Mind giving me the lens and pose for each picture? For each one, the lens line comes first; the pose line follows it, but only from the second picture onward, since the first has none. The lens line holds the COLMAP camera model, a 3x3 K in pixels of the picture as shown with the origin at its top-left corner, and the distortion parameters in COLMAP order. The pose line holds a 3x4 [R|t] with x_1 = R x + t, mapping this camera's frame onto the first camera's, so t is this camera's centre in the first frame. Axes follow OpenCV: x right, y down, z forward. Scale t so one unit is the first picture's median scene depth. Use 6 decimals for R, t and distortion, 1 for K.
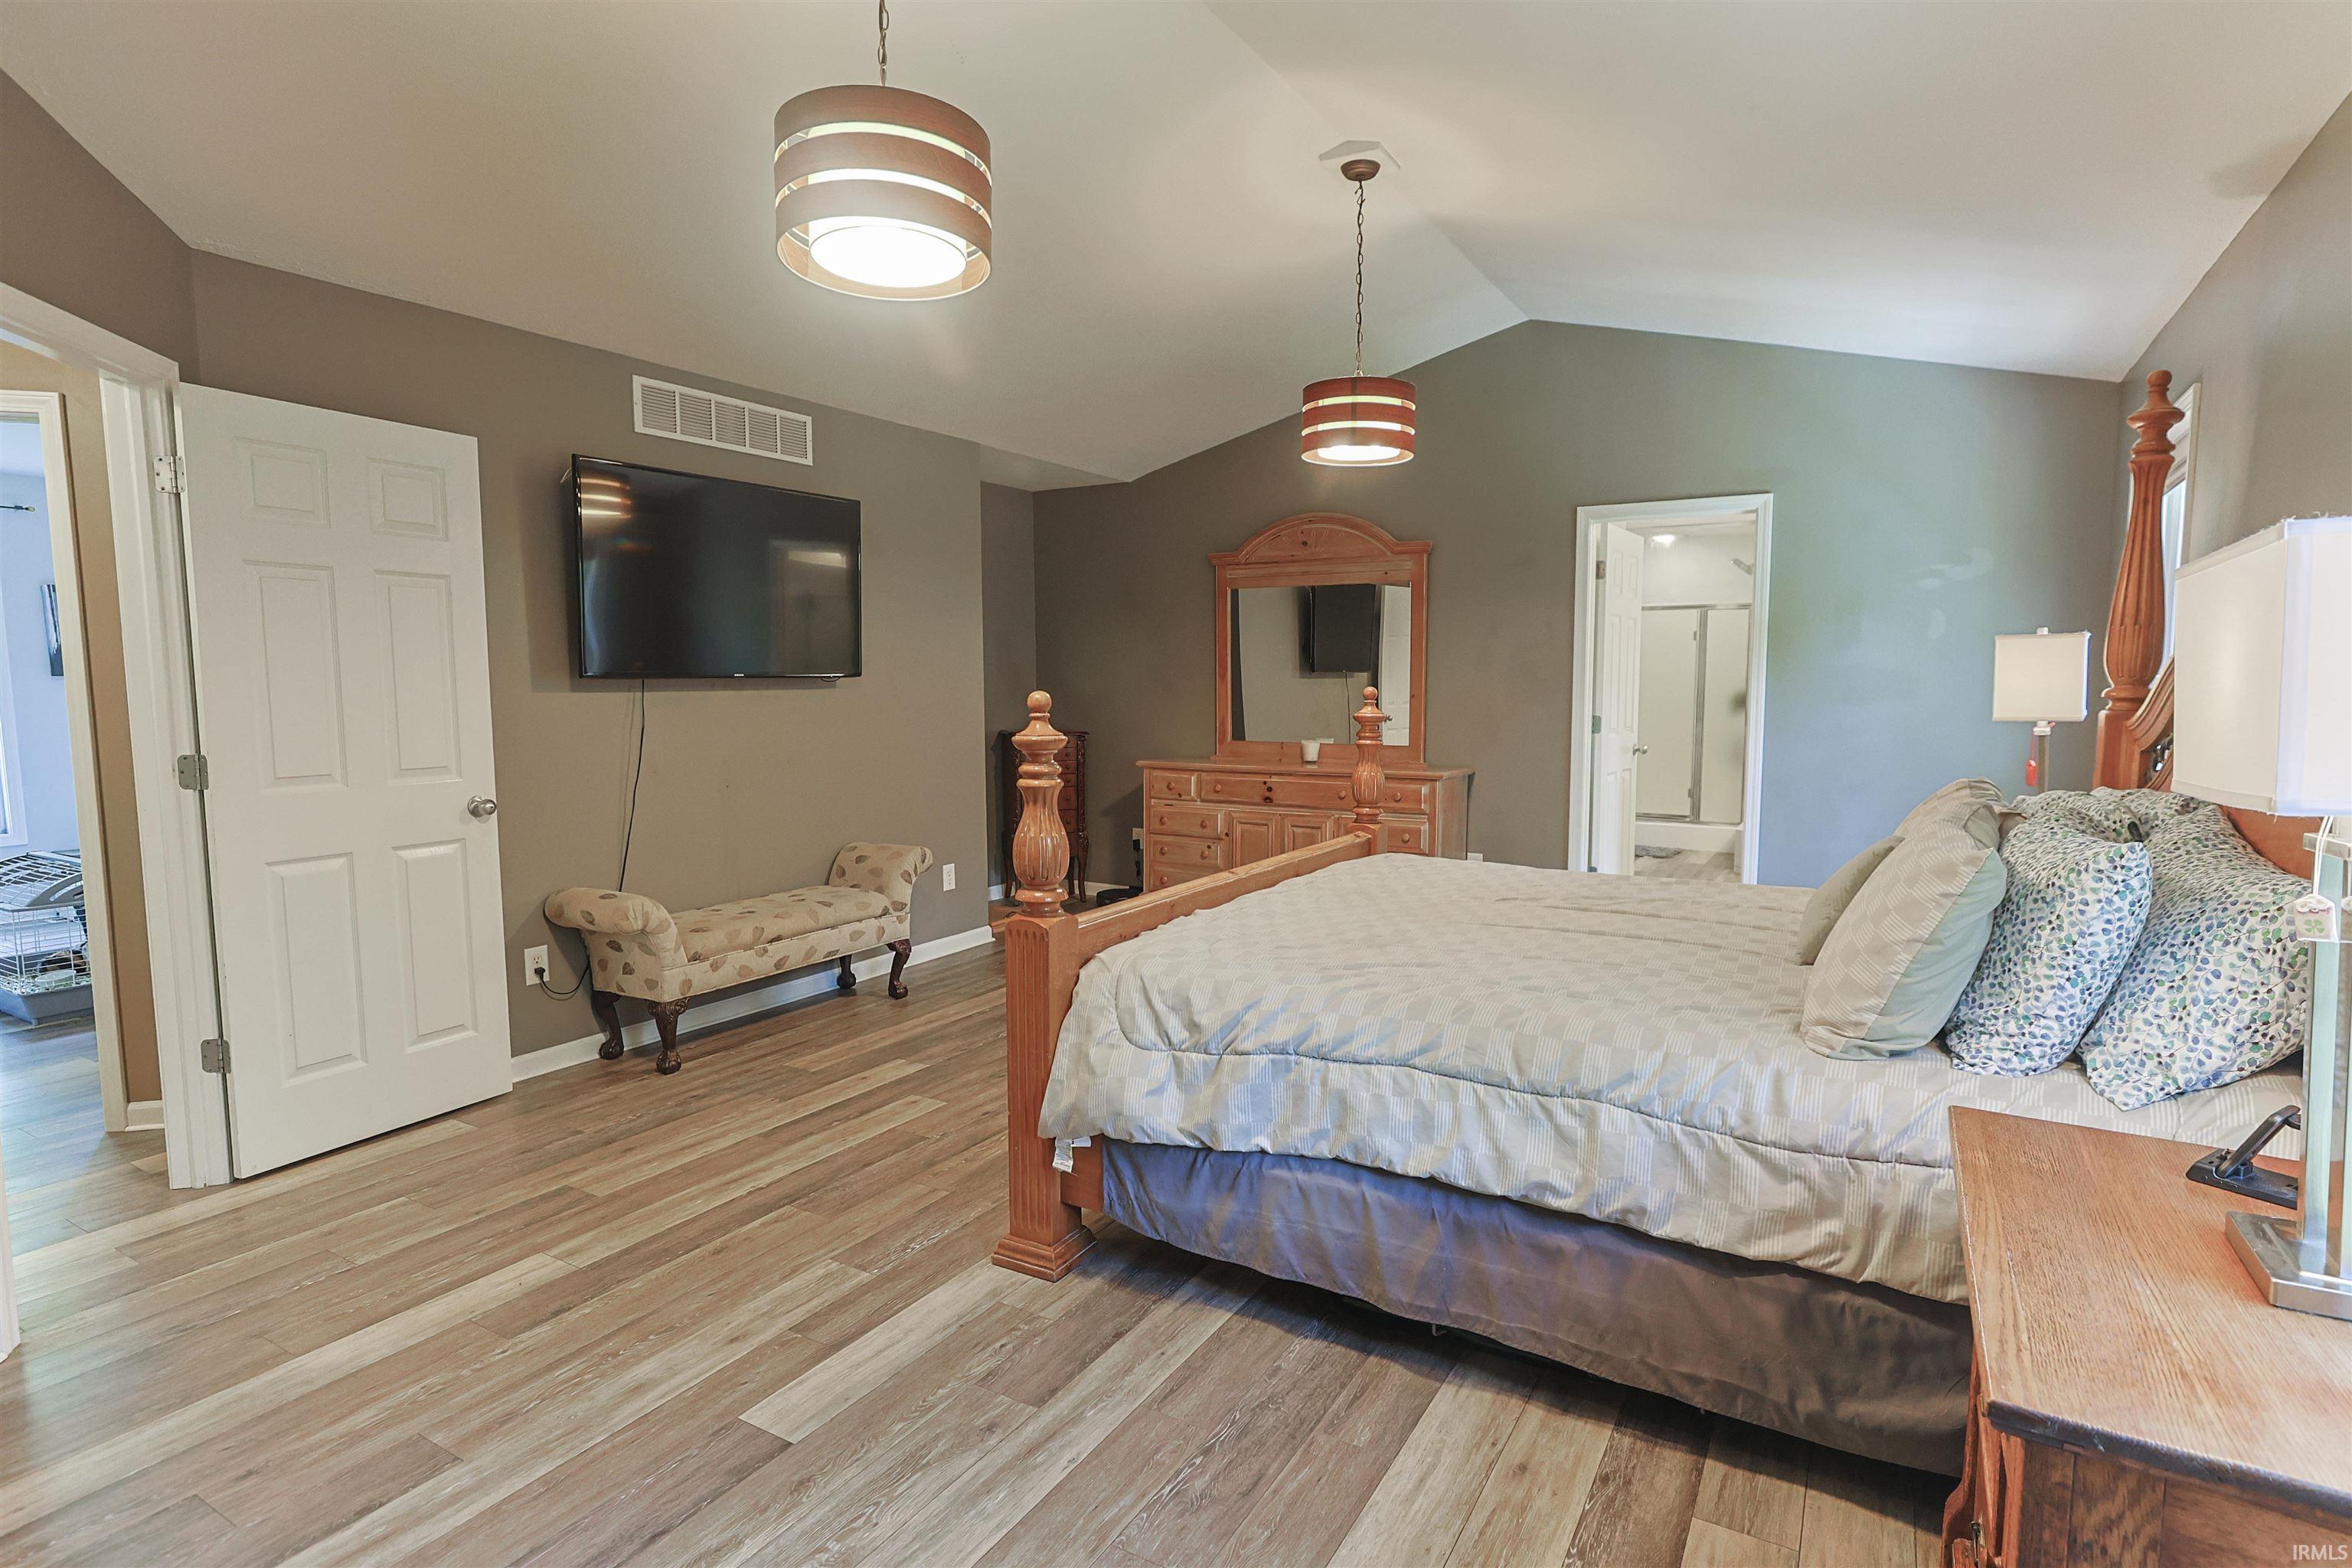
lens RADIAL K [[1140.7, 0, 1180.4], [0, 1140.7, 797.2], [0, 0, 1]] dist [-0.018379, 0.009332]
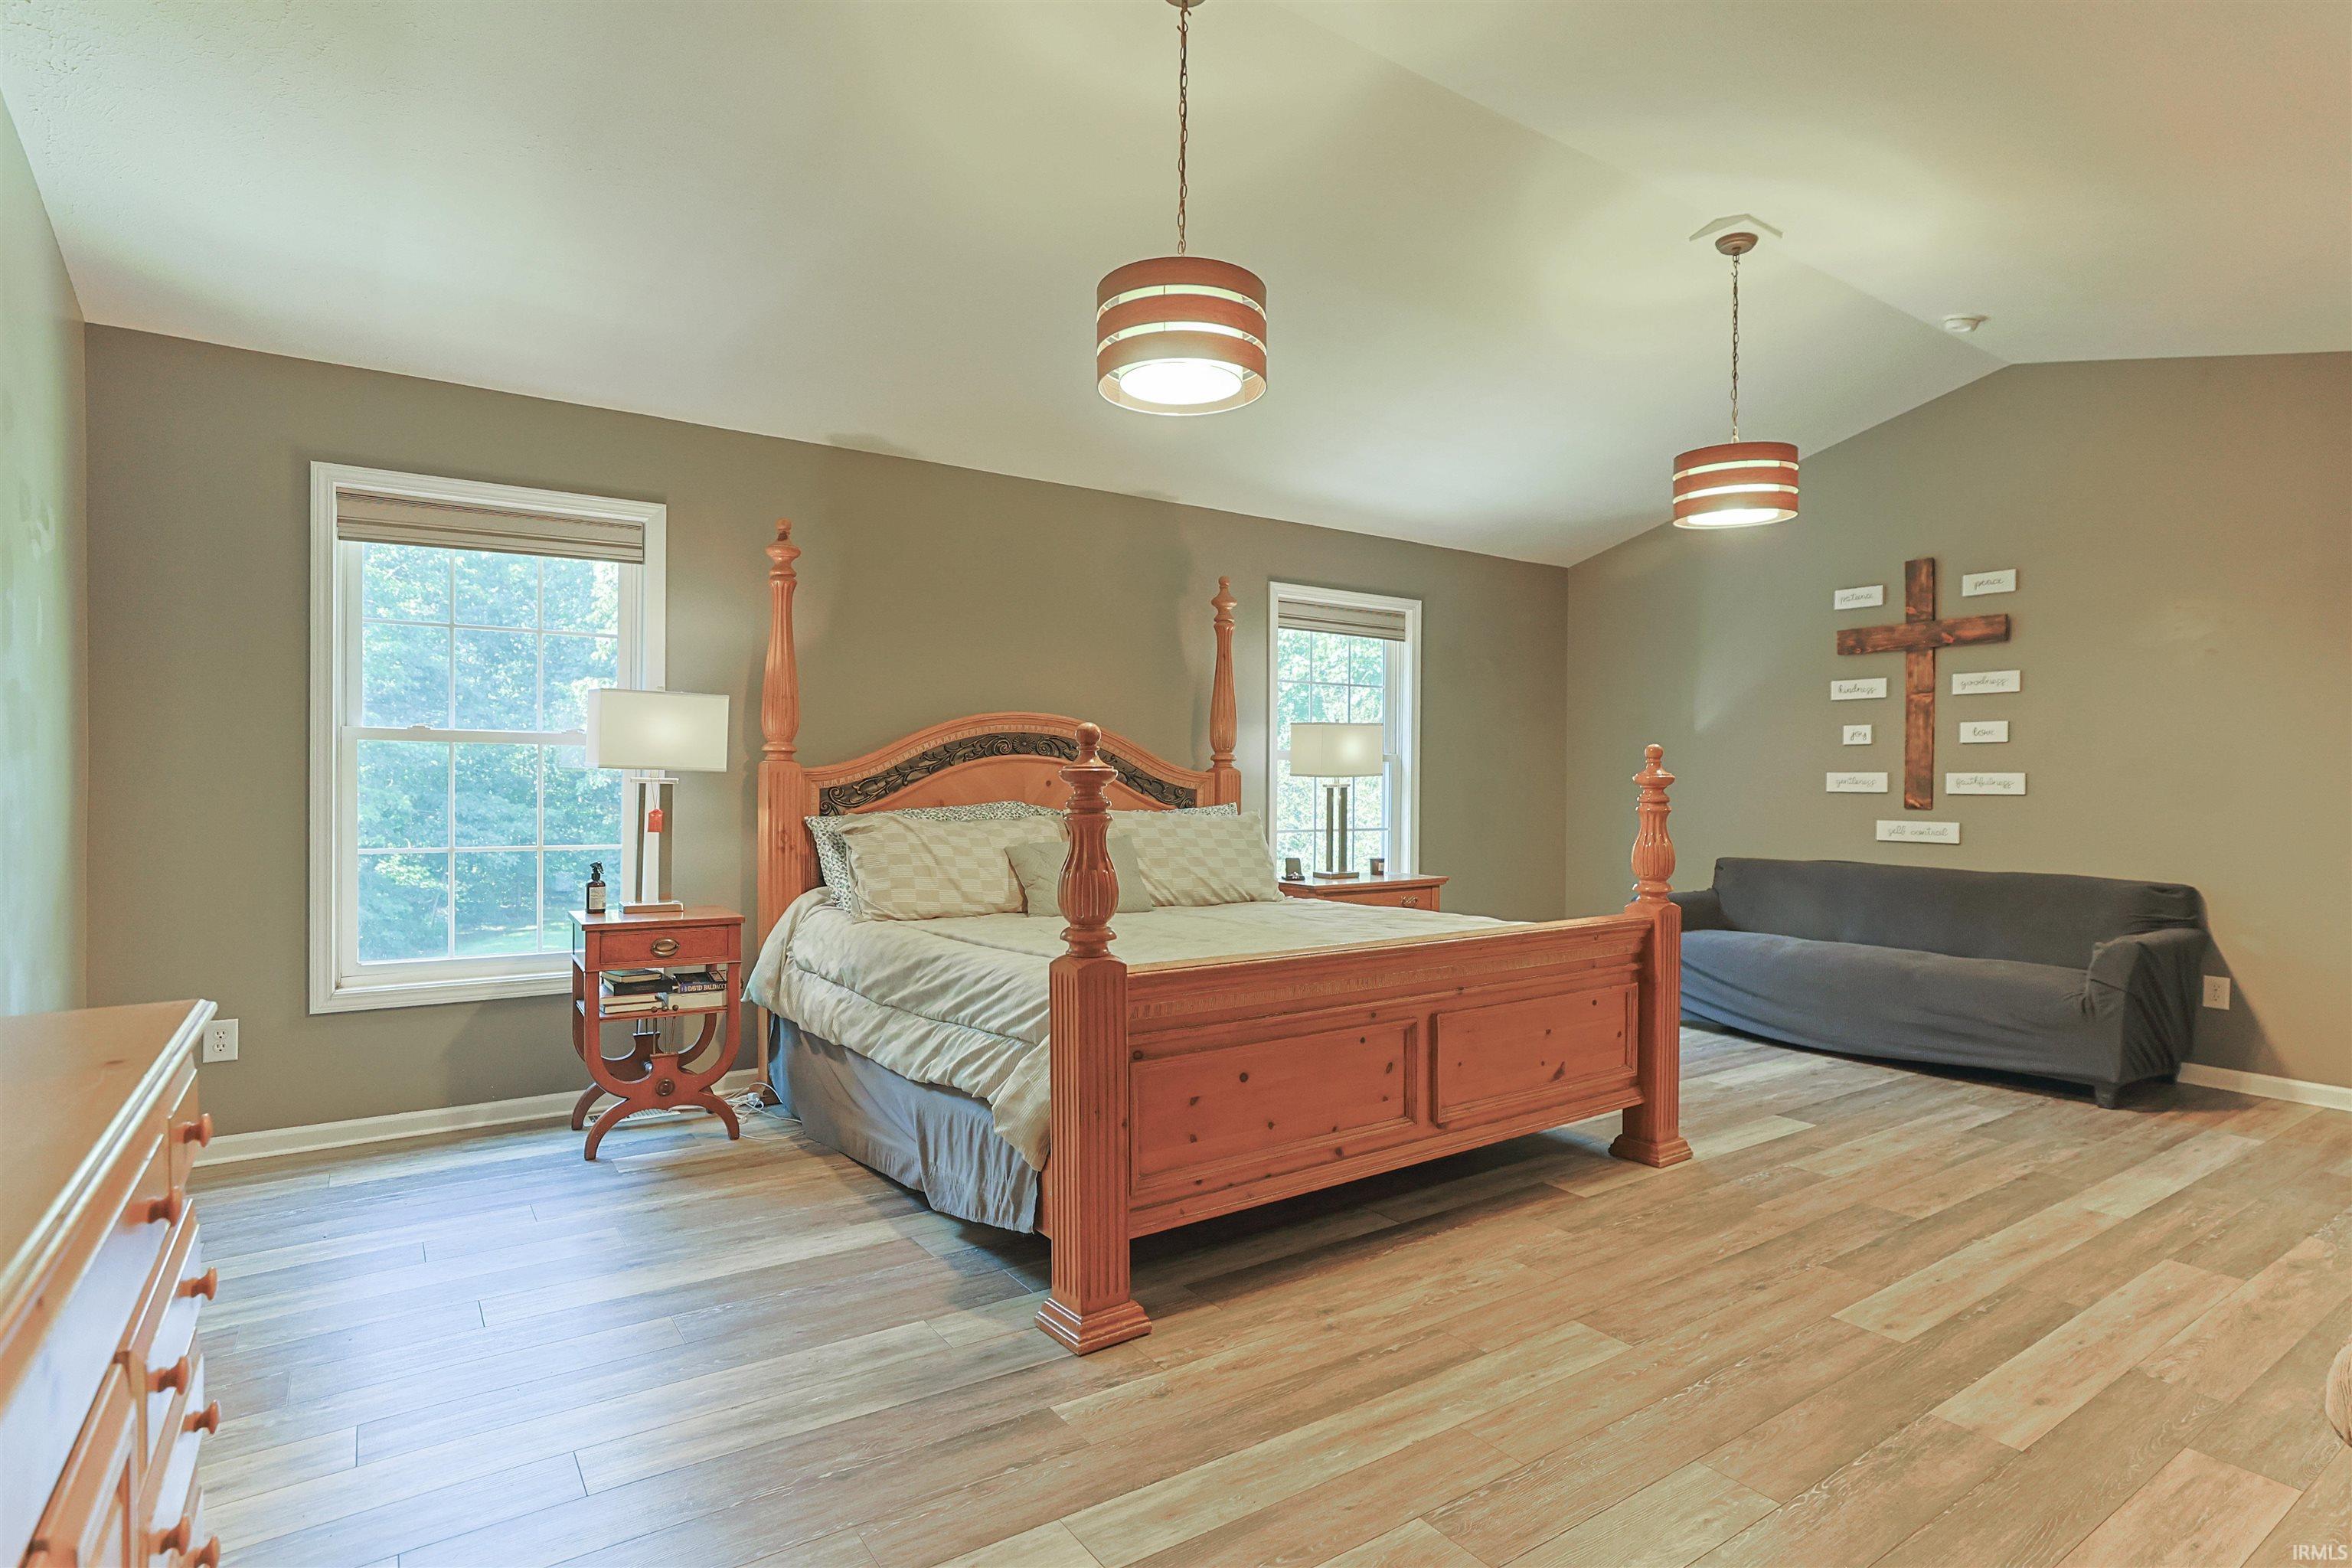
lens RADIAL K [[1196.3, 0, 1107.4], [0, 1196.3, 780.7], [0, 0, 1]] dist [-0.011843, 0.004672]
pose [[-0.882985, -0.002497, 0.469394, -0.139910], [0.043644, 0.995217, 0.087394, -0.129894], [-0.467367, 0.097654, -0.878653, 1.651866]]
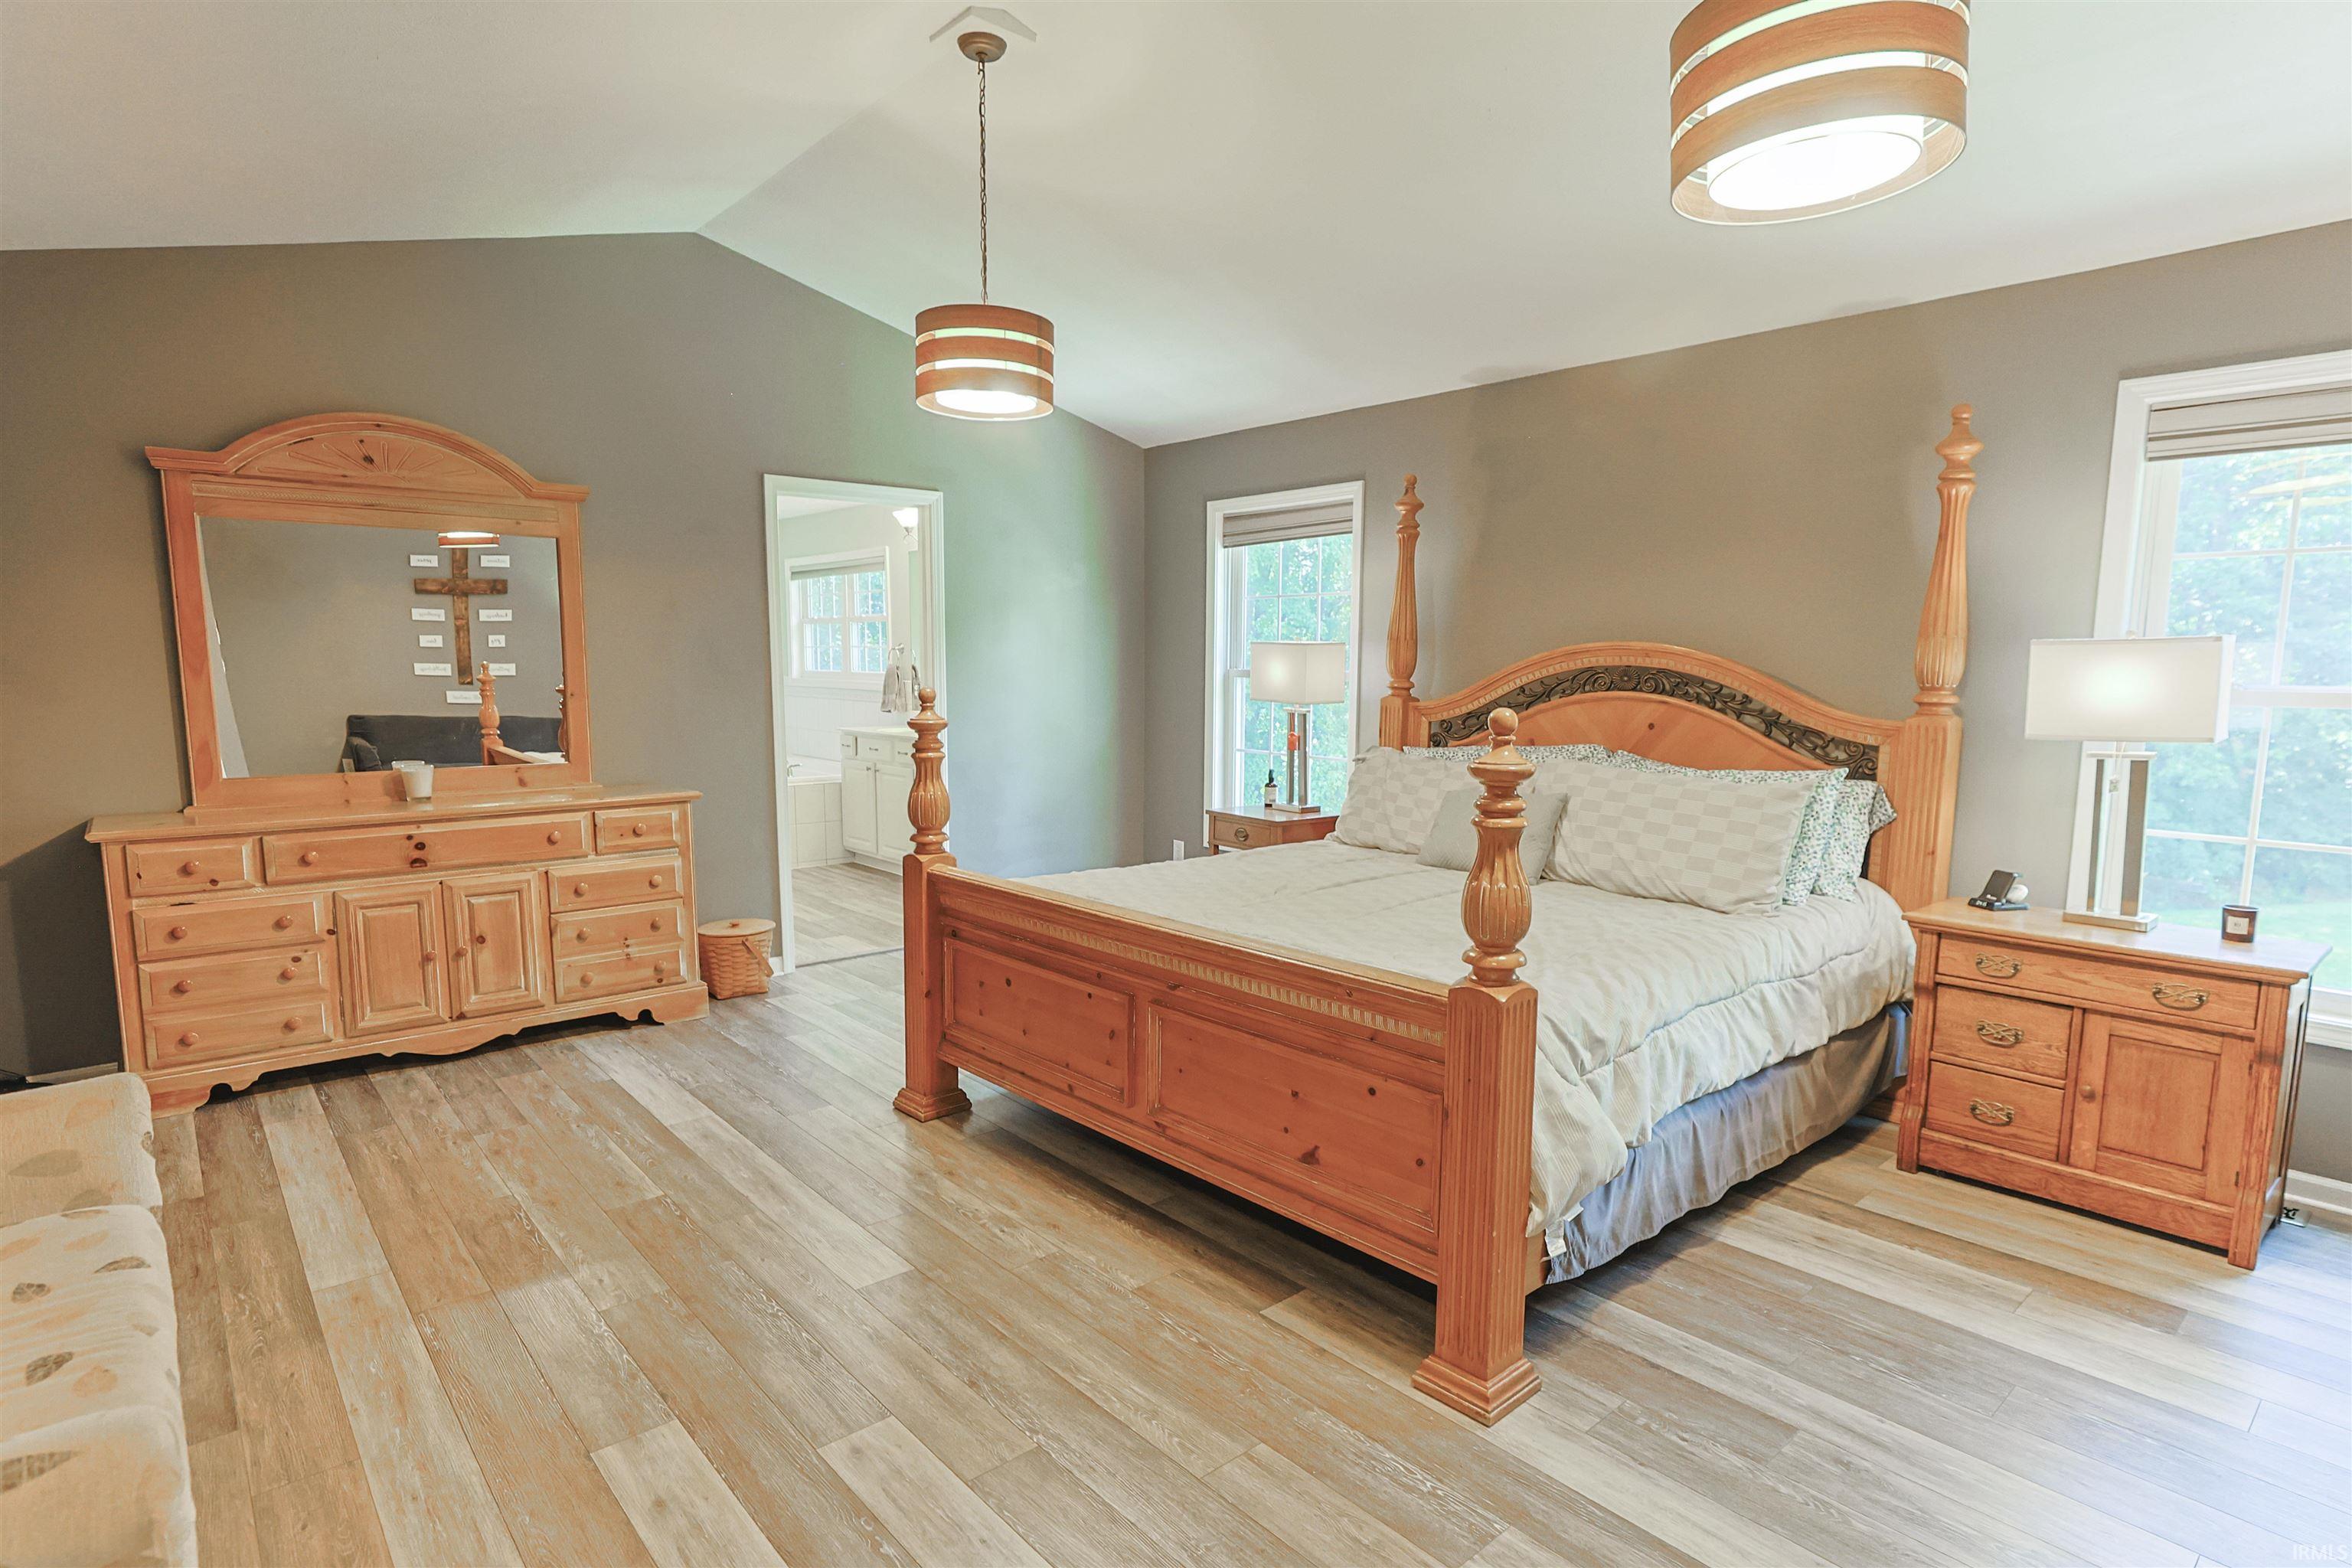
lens RADIAL K [[1209.8, 0, 1185.1], [0, 1209.8, 791.5], [0, 0, 1]] dist [-0.005638, -0.001386]
pose [[0.333087, -0.098141, 0.937775, -0.639386], [0.089594, 0.993363, 0.072136, -0.074108], [-0.938630, 0.059992, 0.339669, 0.571817]]
